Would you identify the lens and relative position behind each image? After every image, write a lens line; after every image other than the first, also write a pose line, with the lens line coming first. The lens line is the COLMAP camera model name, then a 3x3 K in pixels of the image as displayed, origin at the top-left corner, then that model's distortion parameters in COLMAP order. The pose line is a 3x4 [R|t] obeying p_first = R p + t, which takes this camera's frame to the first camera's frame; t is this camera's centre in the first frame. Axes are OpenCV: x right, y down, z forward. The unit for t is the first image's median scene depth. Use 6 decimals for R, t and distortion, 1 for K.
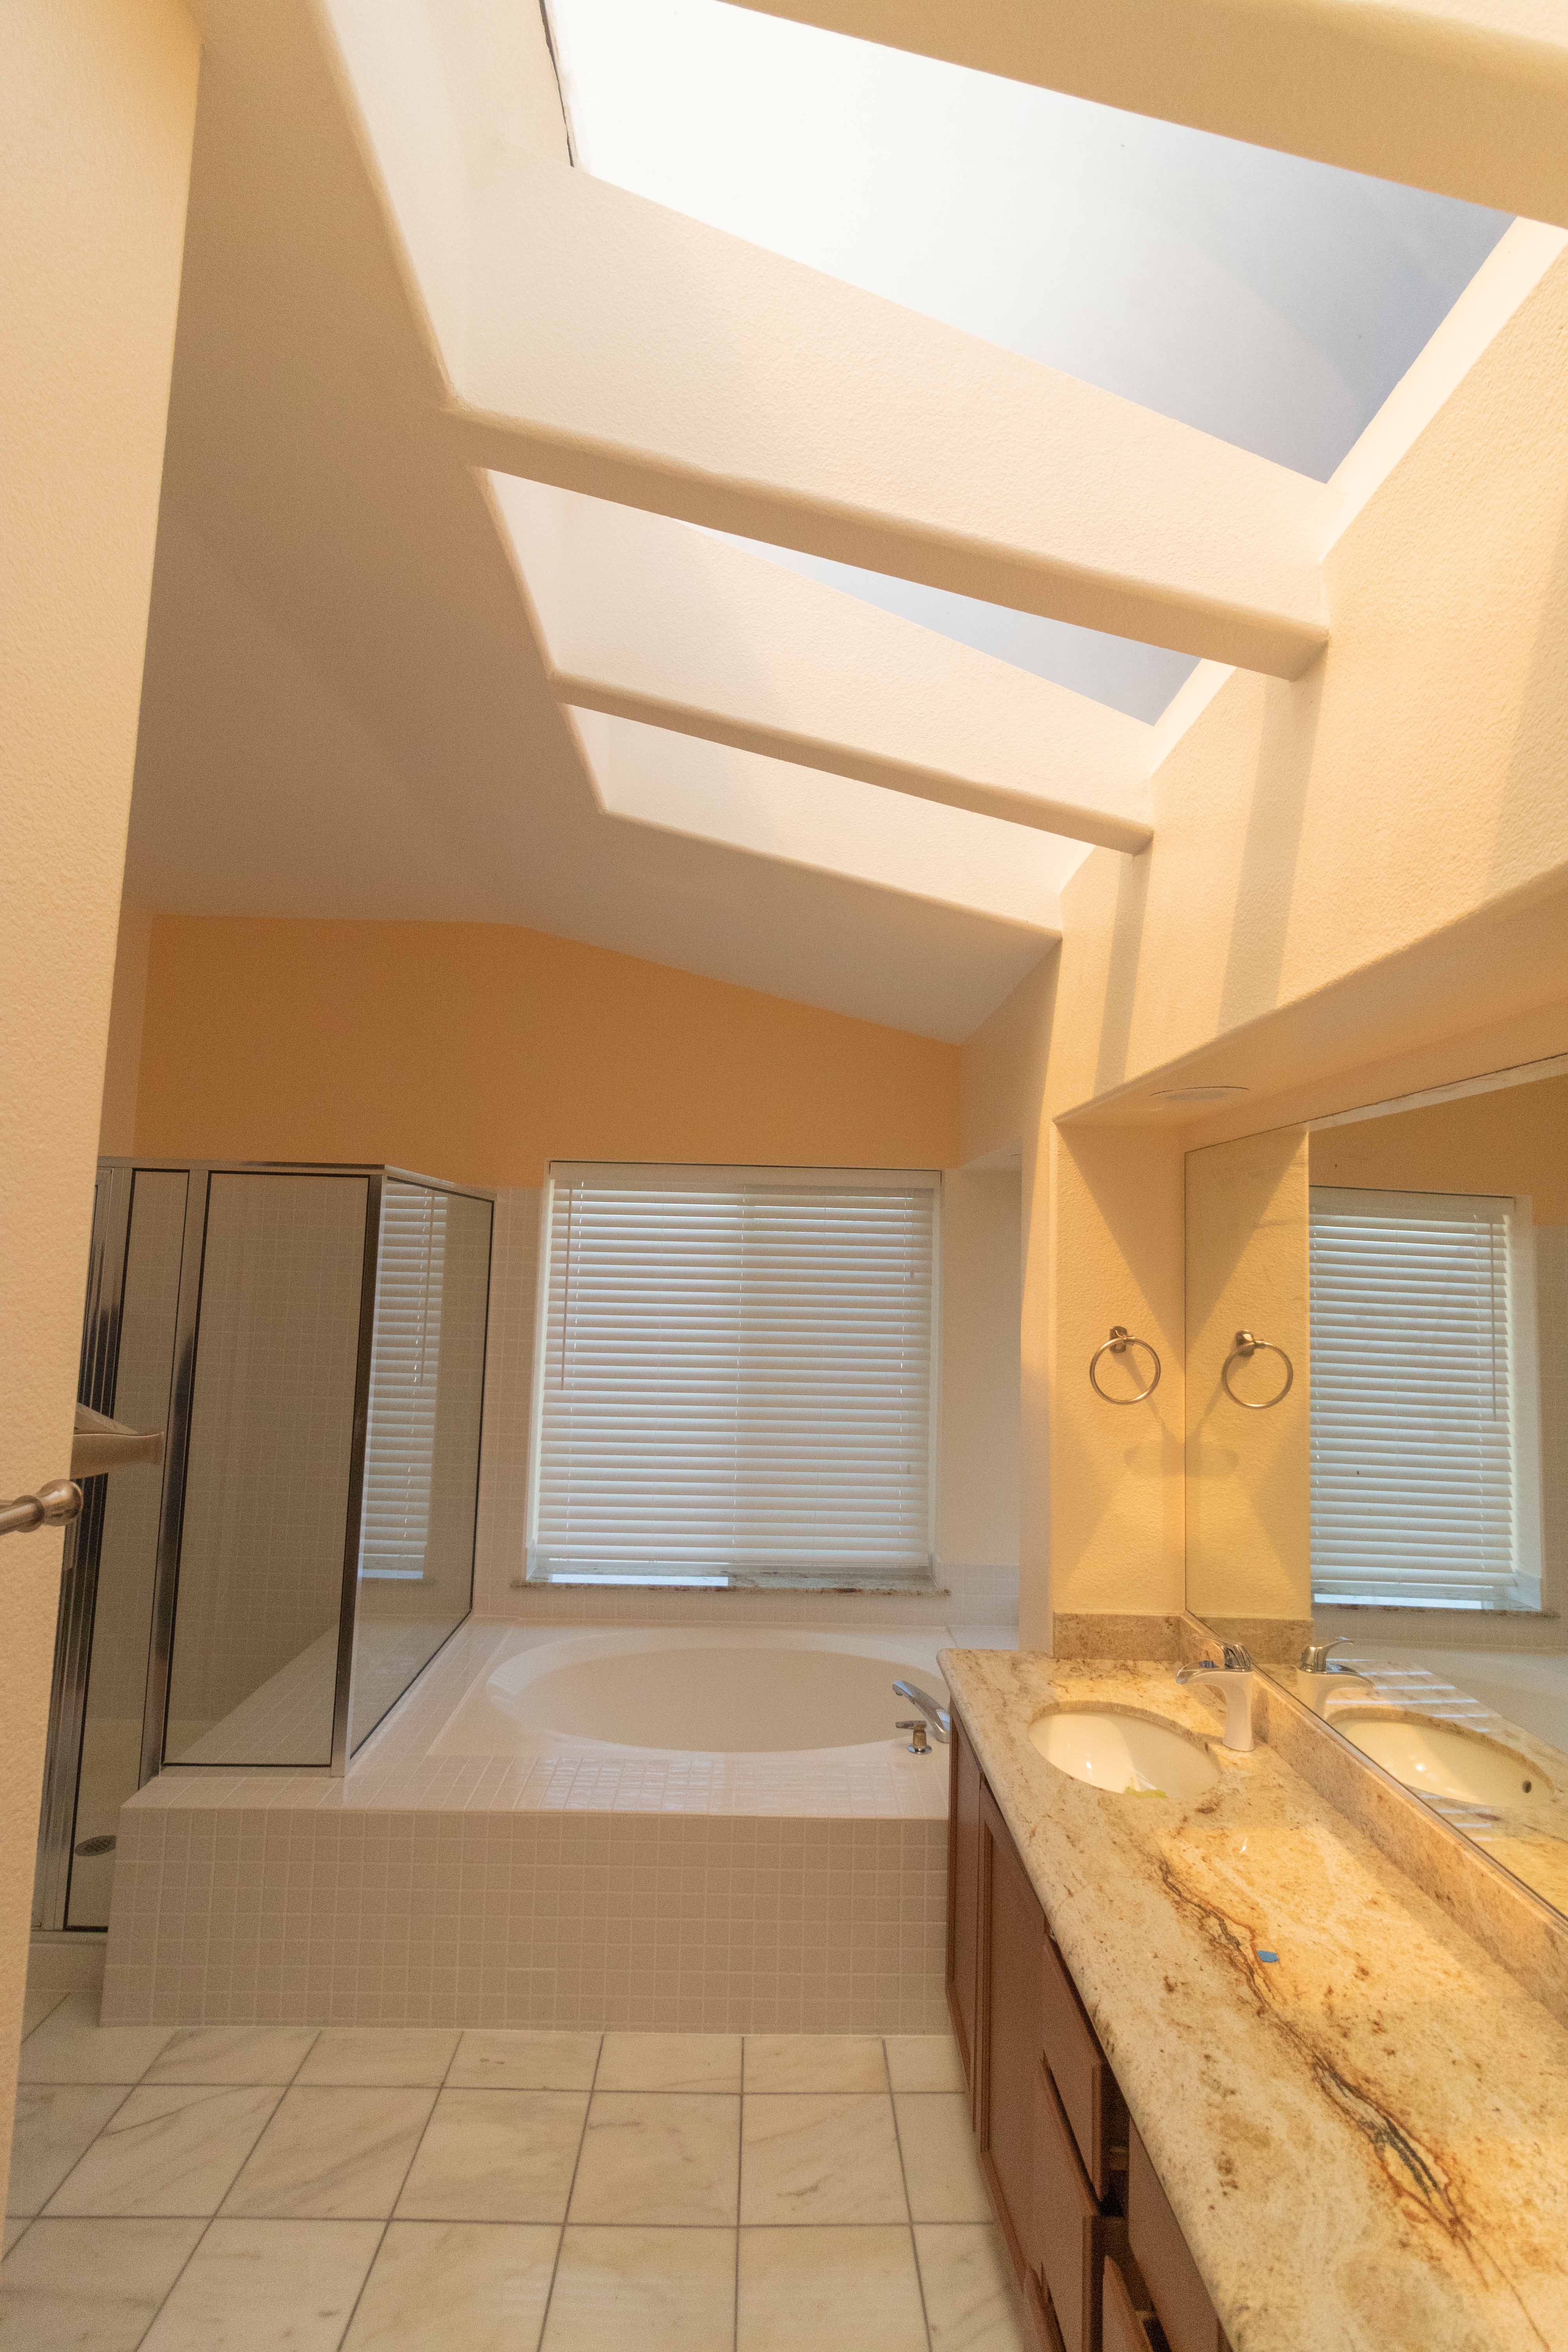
lens RADIAL K [[1092.5, 0, 784.0], [0, 1092.5, 1176.0], [0, 0, 1]] dist [0.003159, 0.001136]
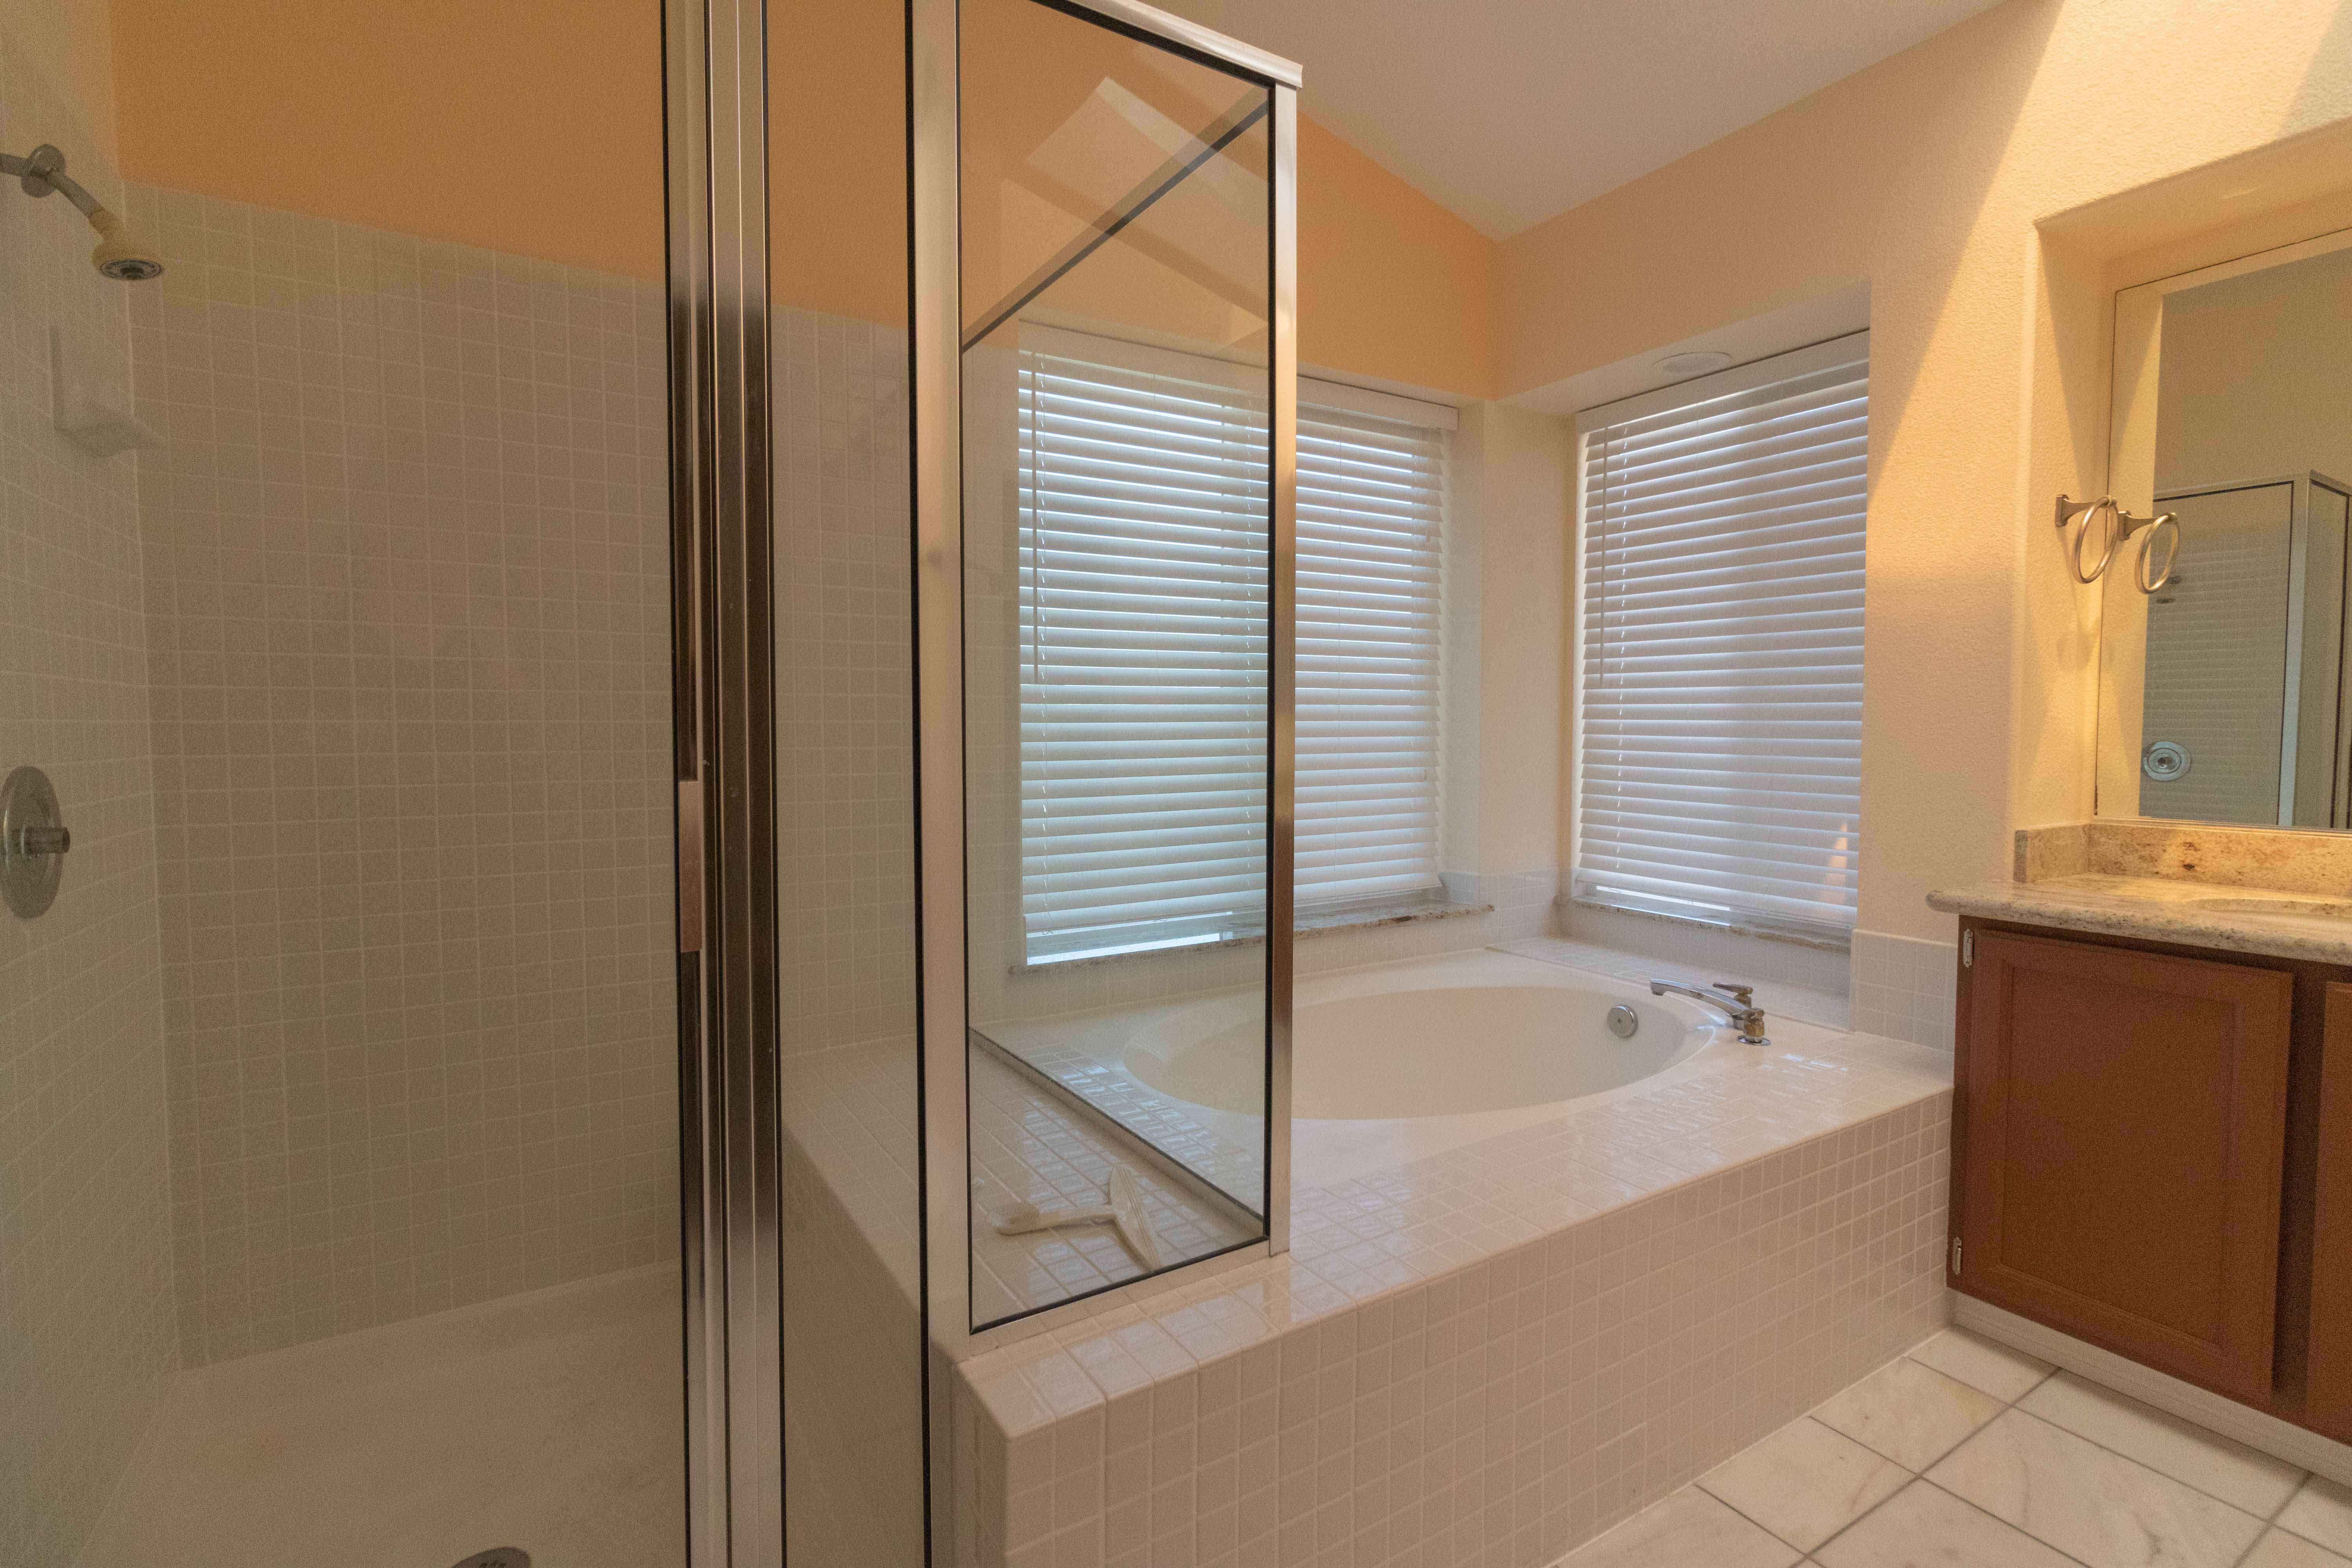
lens RADIAL K [[1092.5, 0, 1176.0], [0, 1092.5, 784.0], [0, 0, 1]] dist [0.003159, 0.001136]
pose [[0.867118, -0.056231, 0.494918, -0.479987], [-0.014719, 0.990281, 0.138300, 0.172444], [-0.497884, -0.127207, 0.857863, 0.406900]]
